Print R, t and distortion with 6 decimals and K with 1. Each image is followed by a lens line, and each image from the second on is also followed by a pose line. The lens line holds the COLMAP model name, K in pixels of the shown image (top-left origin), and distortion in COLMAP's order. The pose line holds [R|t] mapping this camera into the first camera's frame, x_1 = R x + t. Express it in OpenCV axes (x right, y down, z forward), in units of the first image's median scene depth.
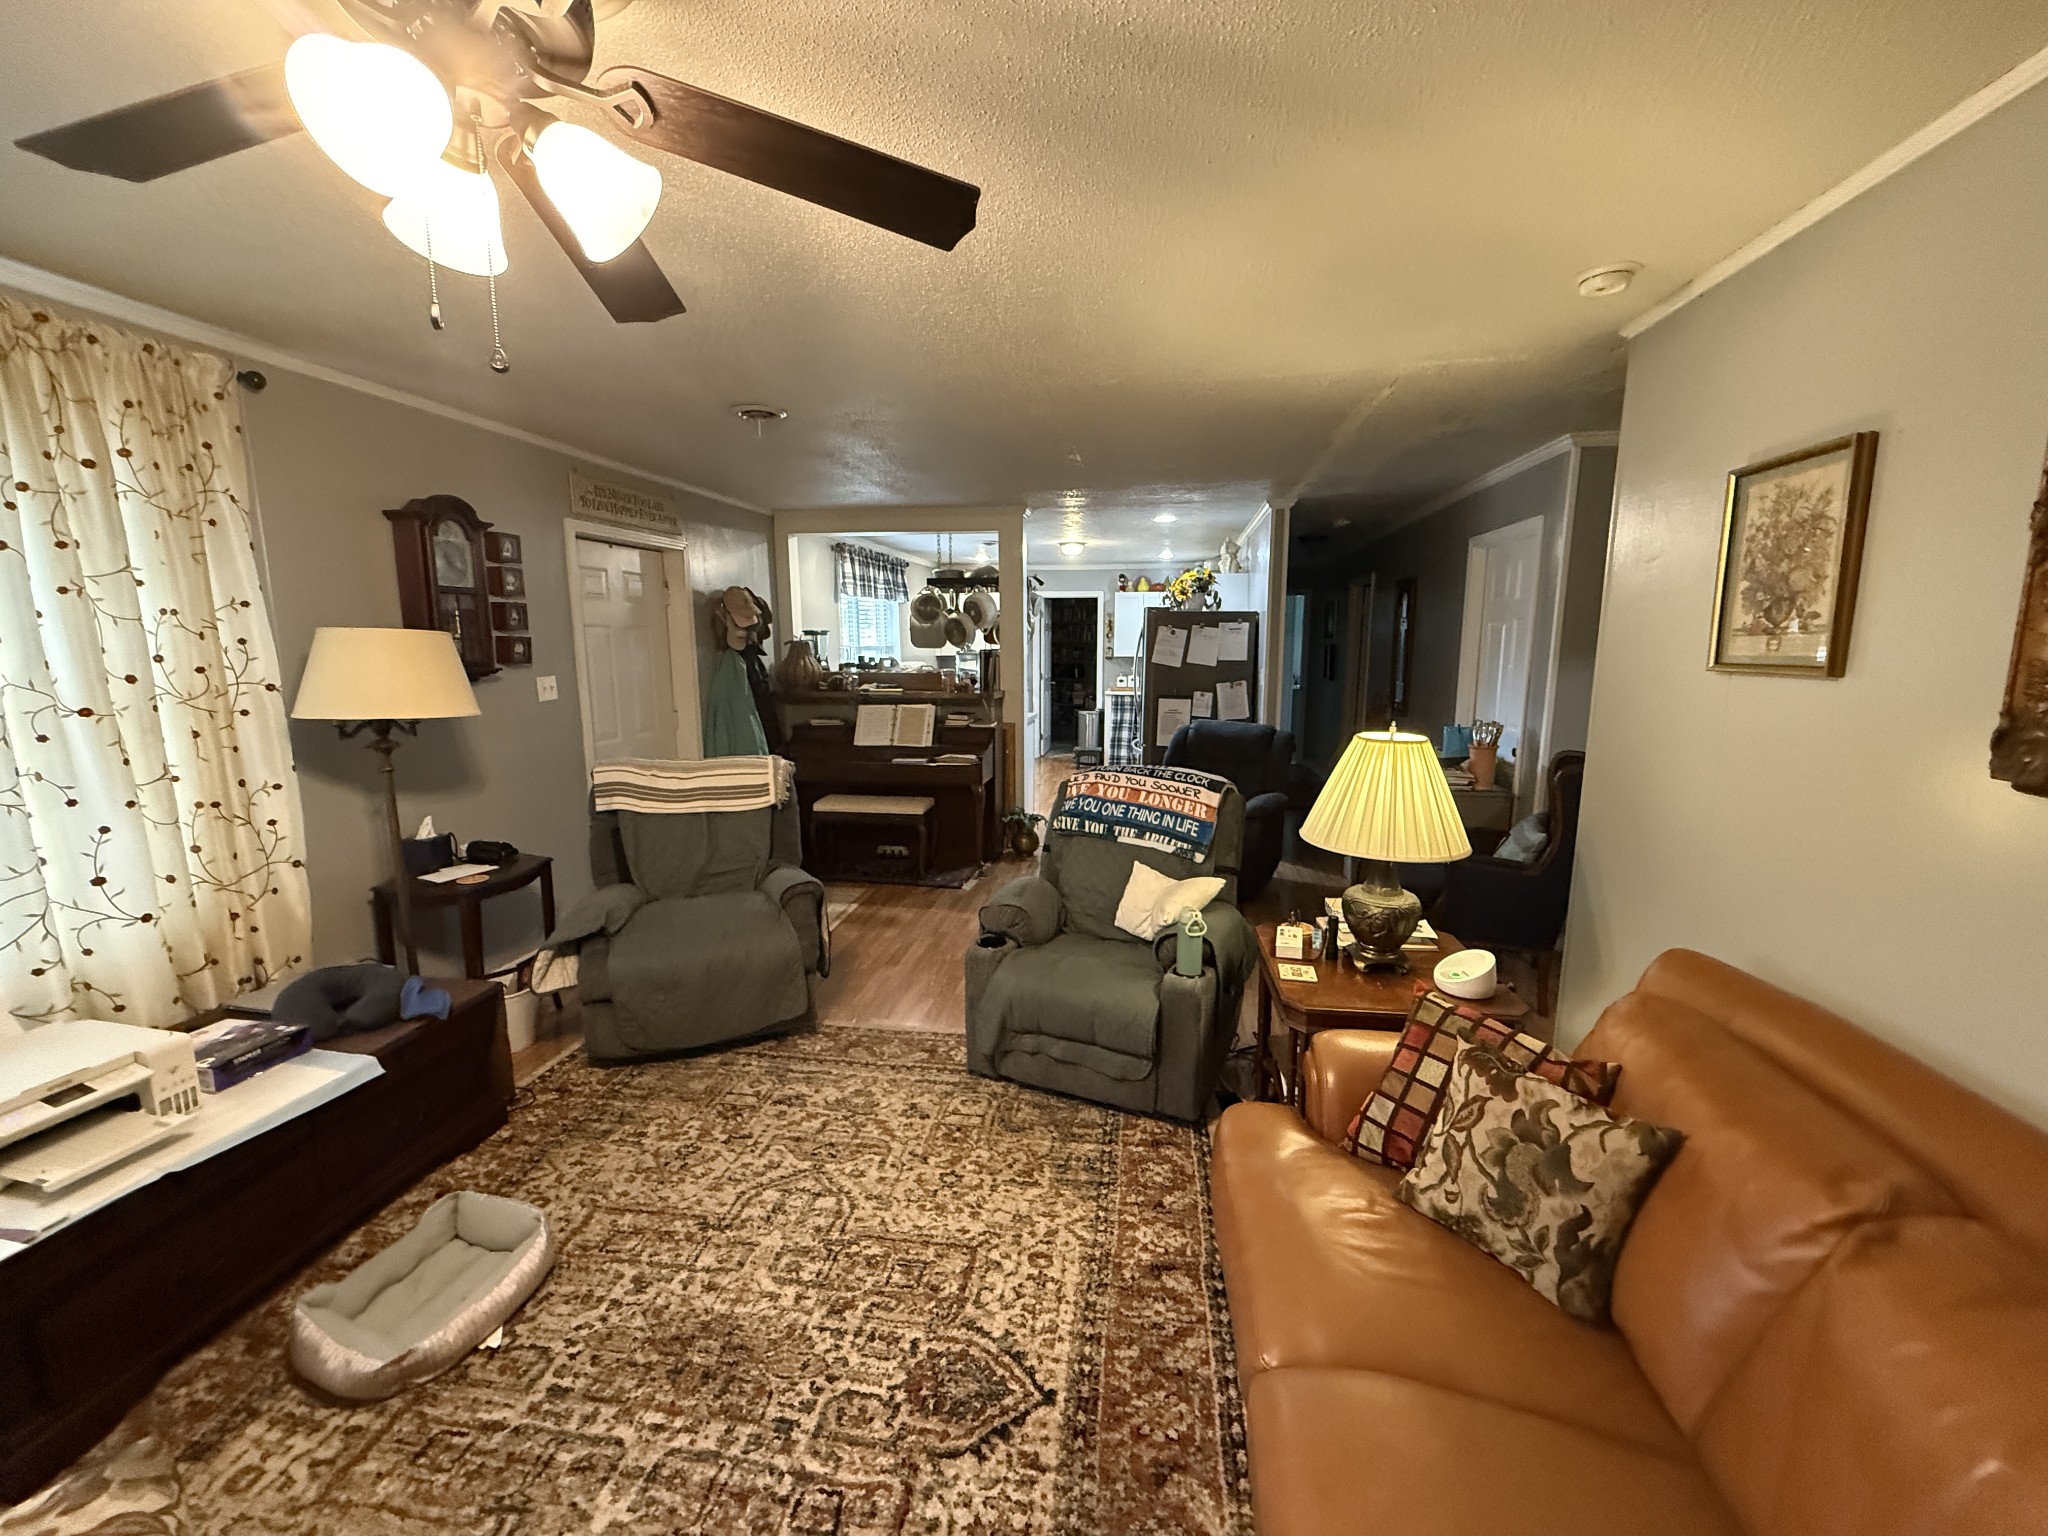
lens RADIAL K [[823.5, 0, 1017.8], [0, 823.5, 776.3], [0, 0, 1]] dist [0.000905, 0.000226]
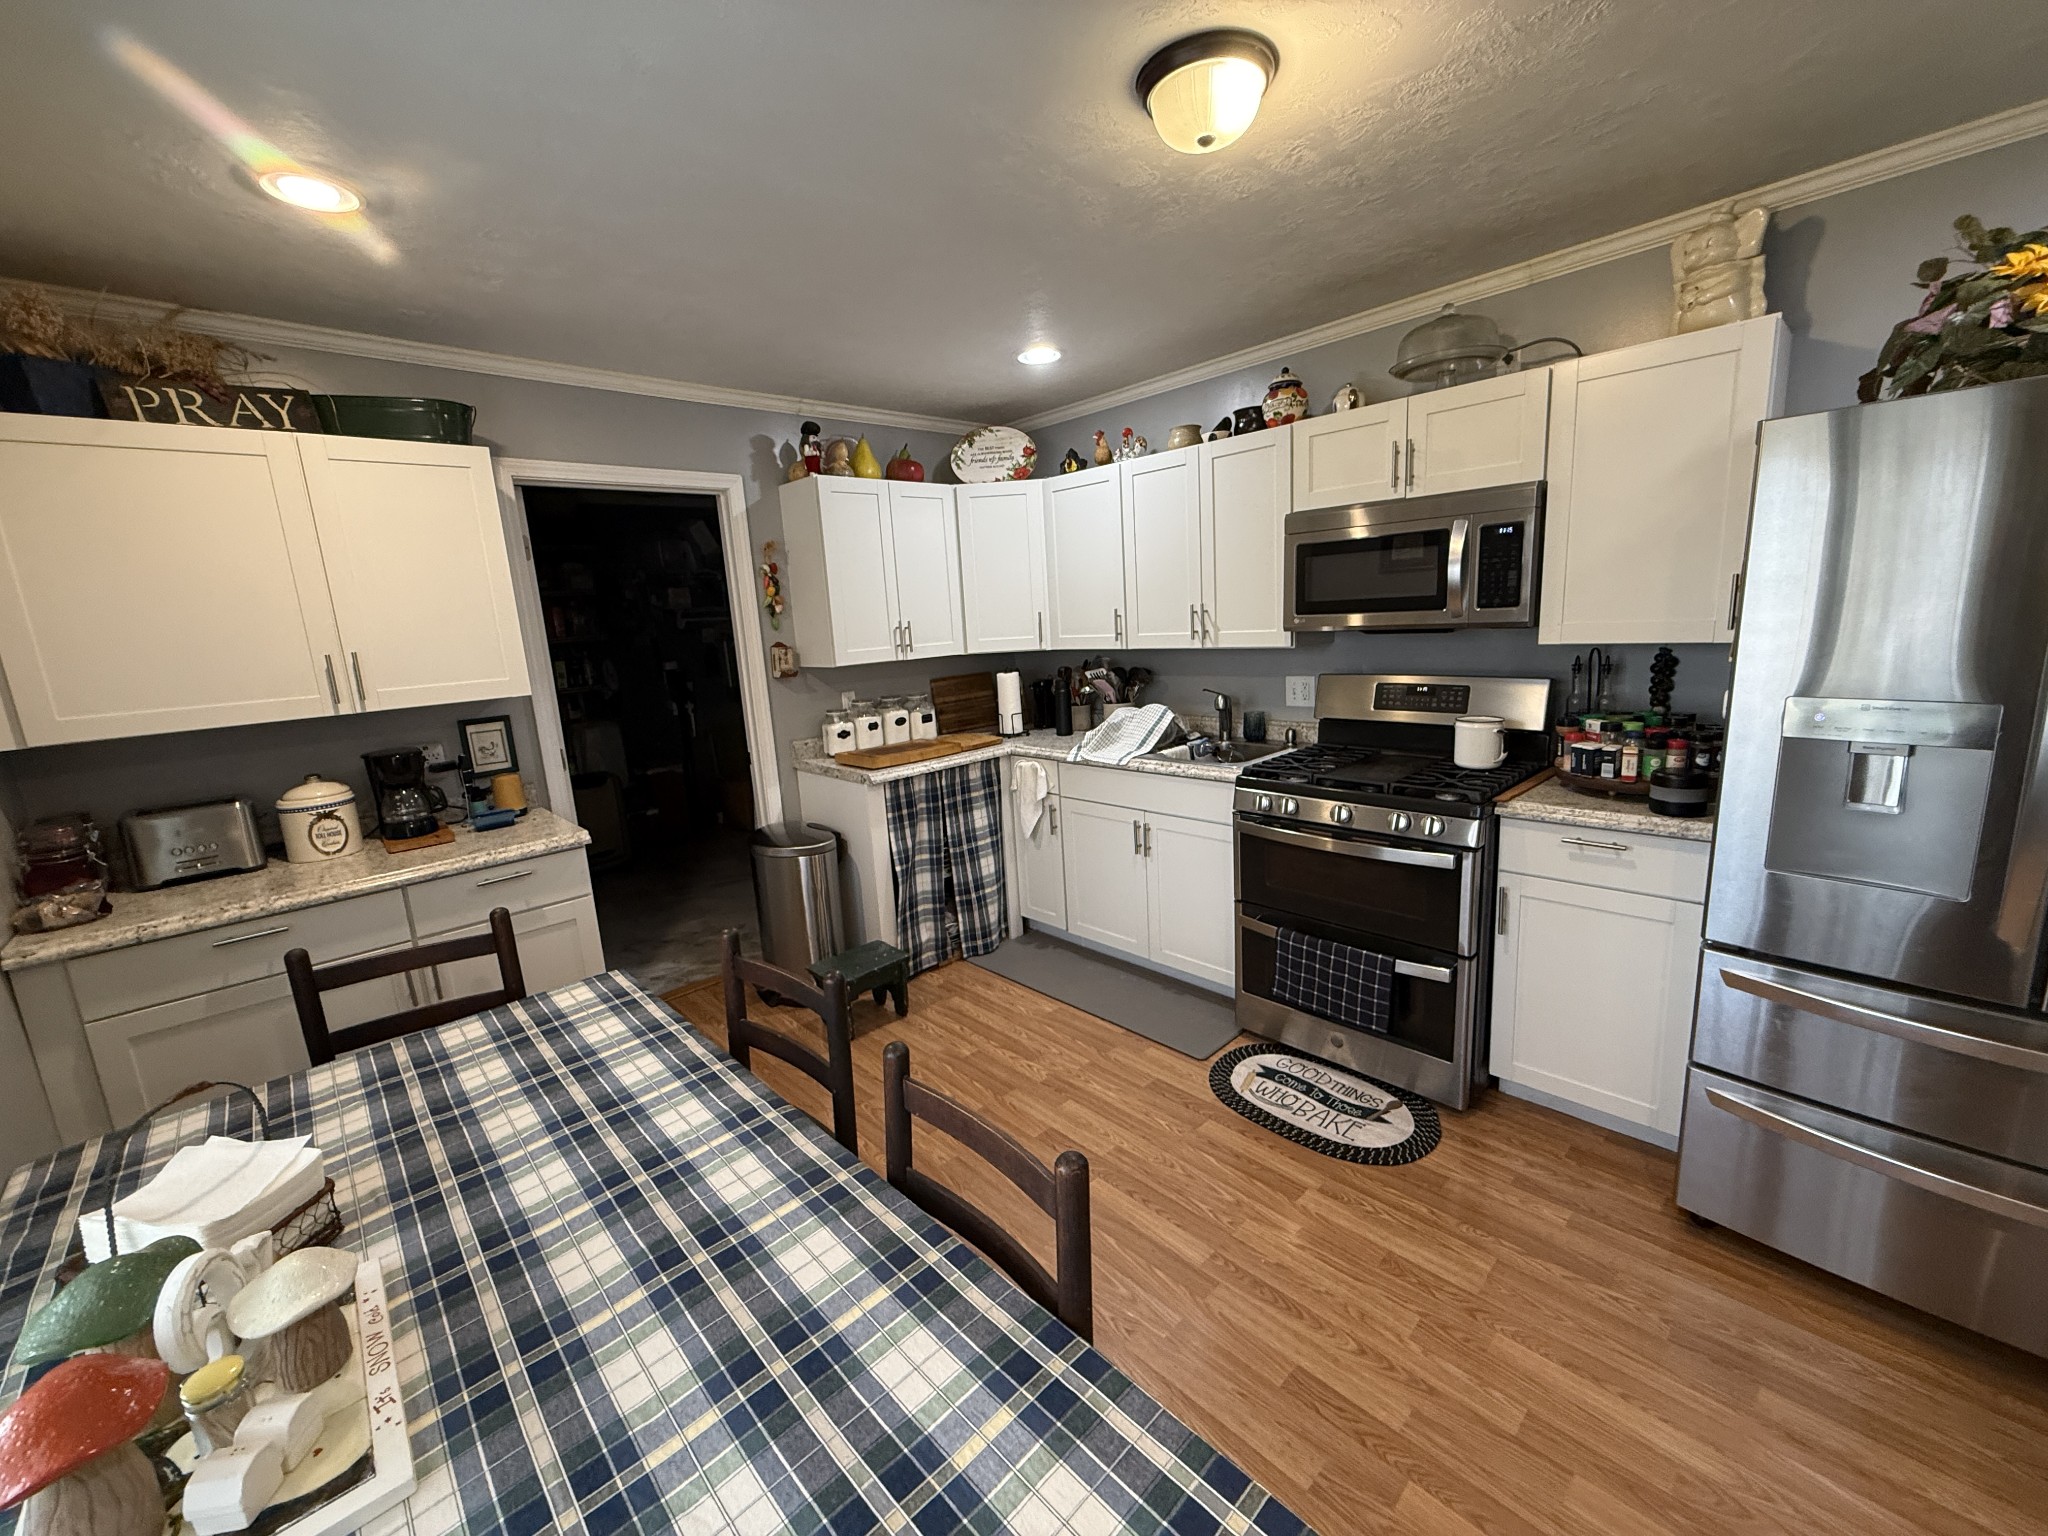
lens RADIAL K [[823.5, 0, 1037.9], [0, 823.5, 774.0], [0, 0, 1]] dist [0.000905, 0.000226]
pose [[0.596449, -0.192189, 0.779302, -0.494039], [0.188431, 0.977304, 0.096802, -0.559945], [-0.780219, 0.089107, 0.619127, 3.400741]]
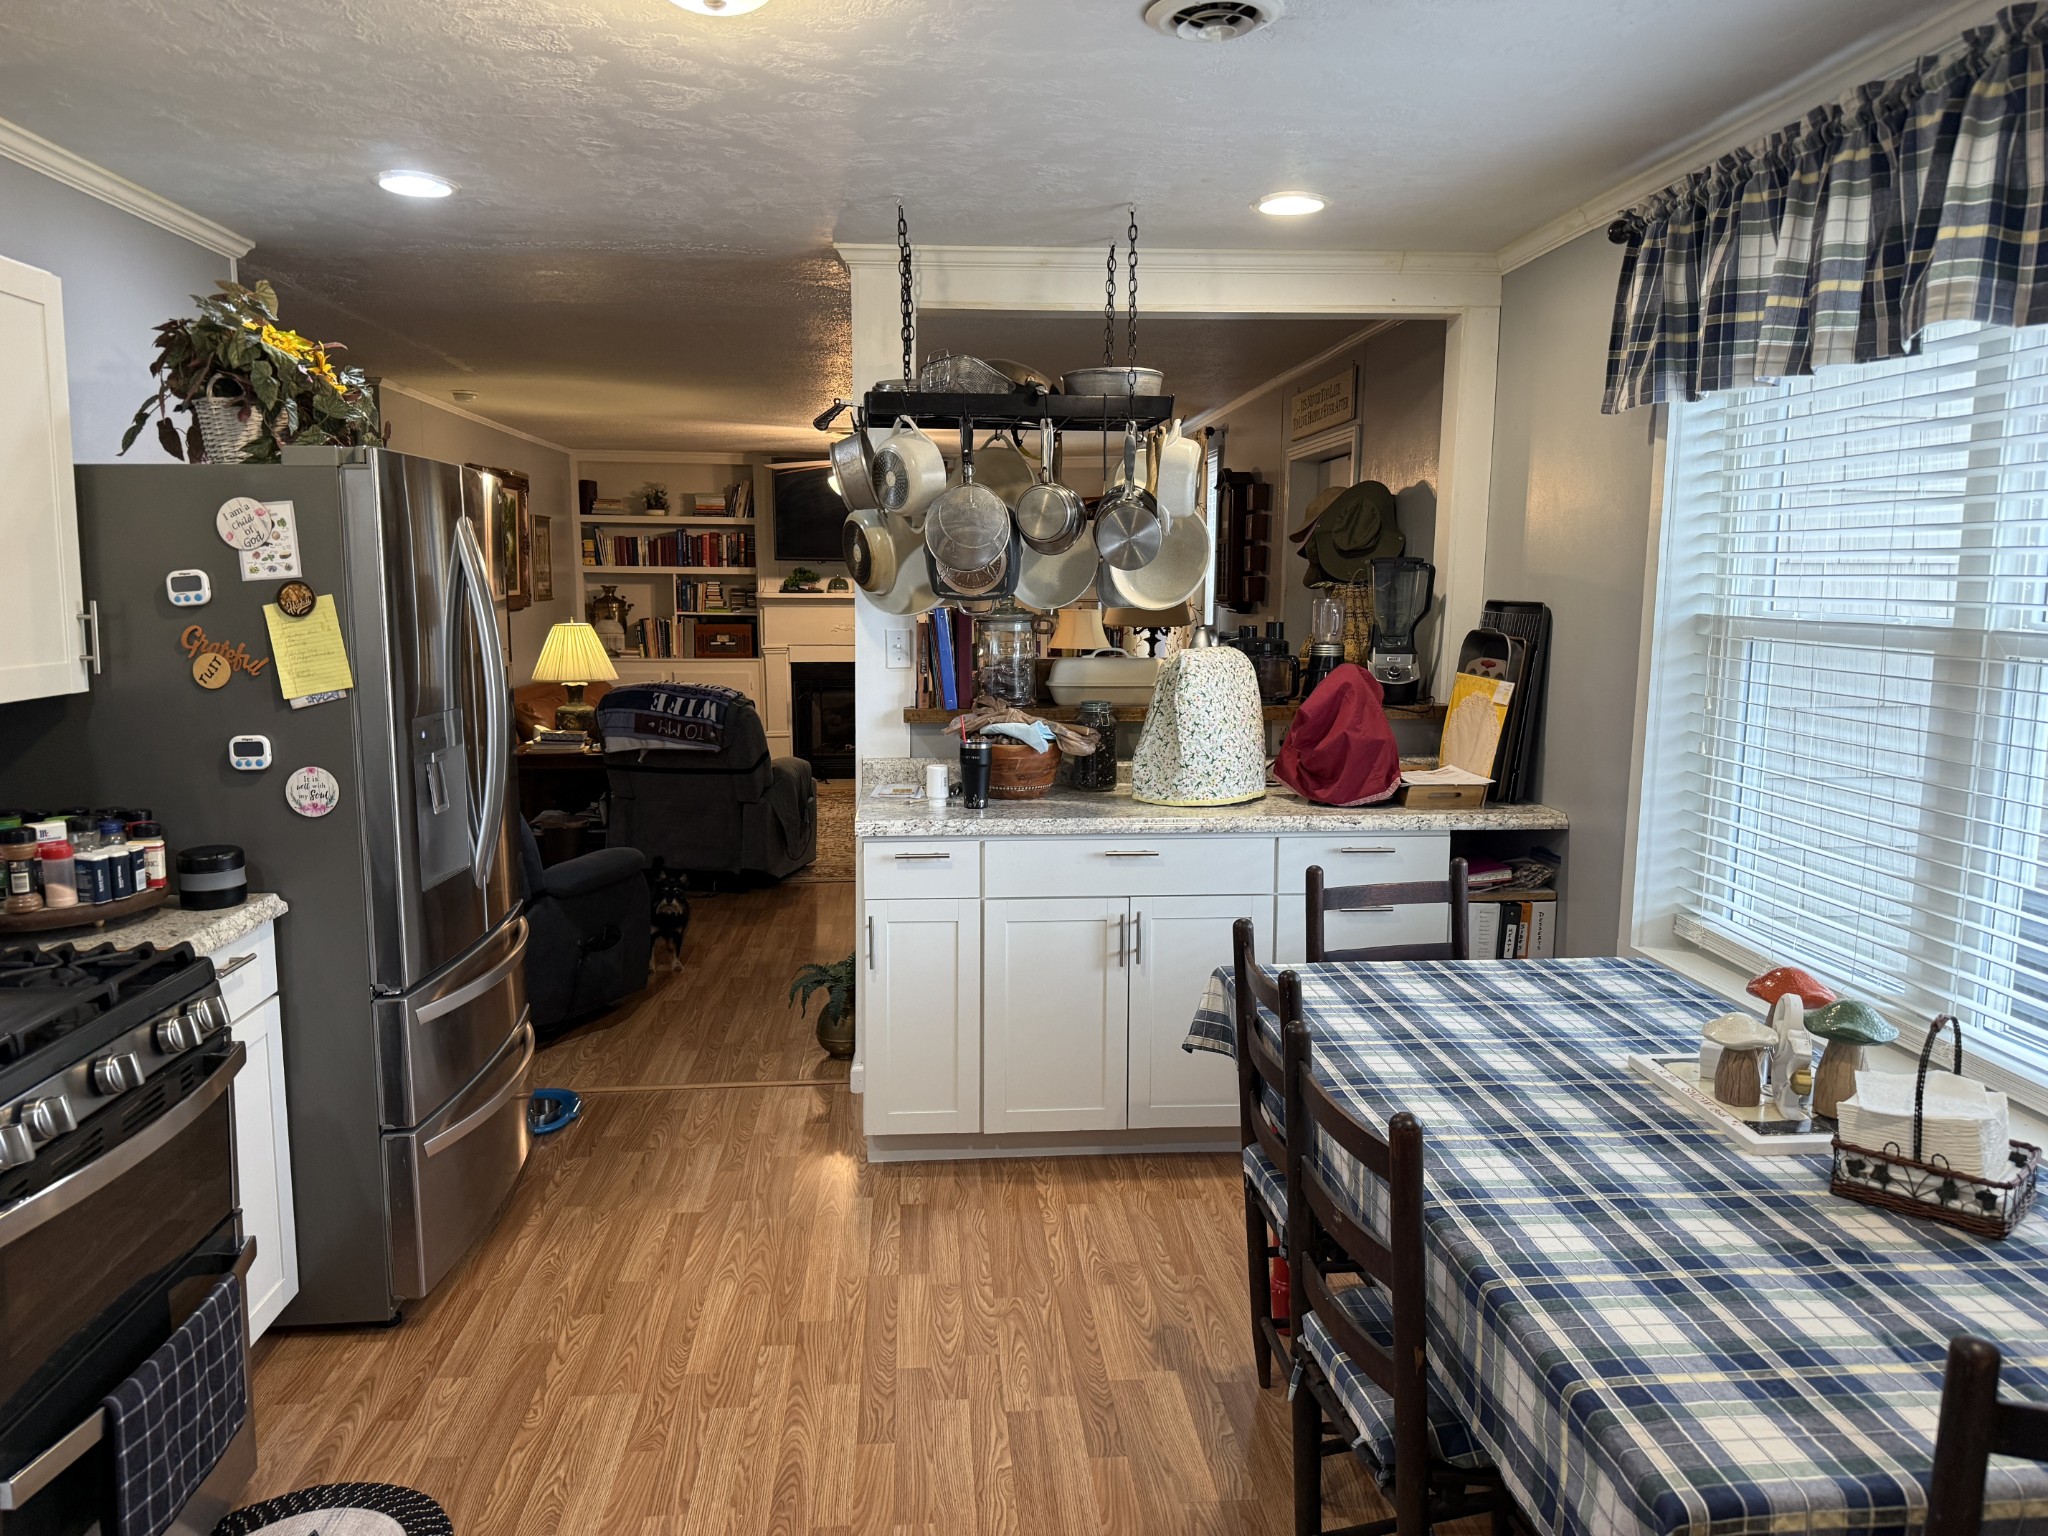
lens RADIAL K [[1468.7, 0, 1003.5], [0, 1468.7, 781.4], [0, 0, 1]] dist [0.036406, -0.043273]
pose [[-0.971087, 0.031224, -0.236677, 0.301482], [-0.041195, 0.954619, 0.294966, -0.801250], [0.235146, 0.296188, -0.925732, 4.749949]]
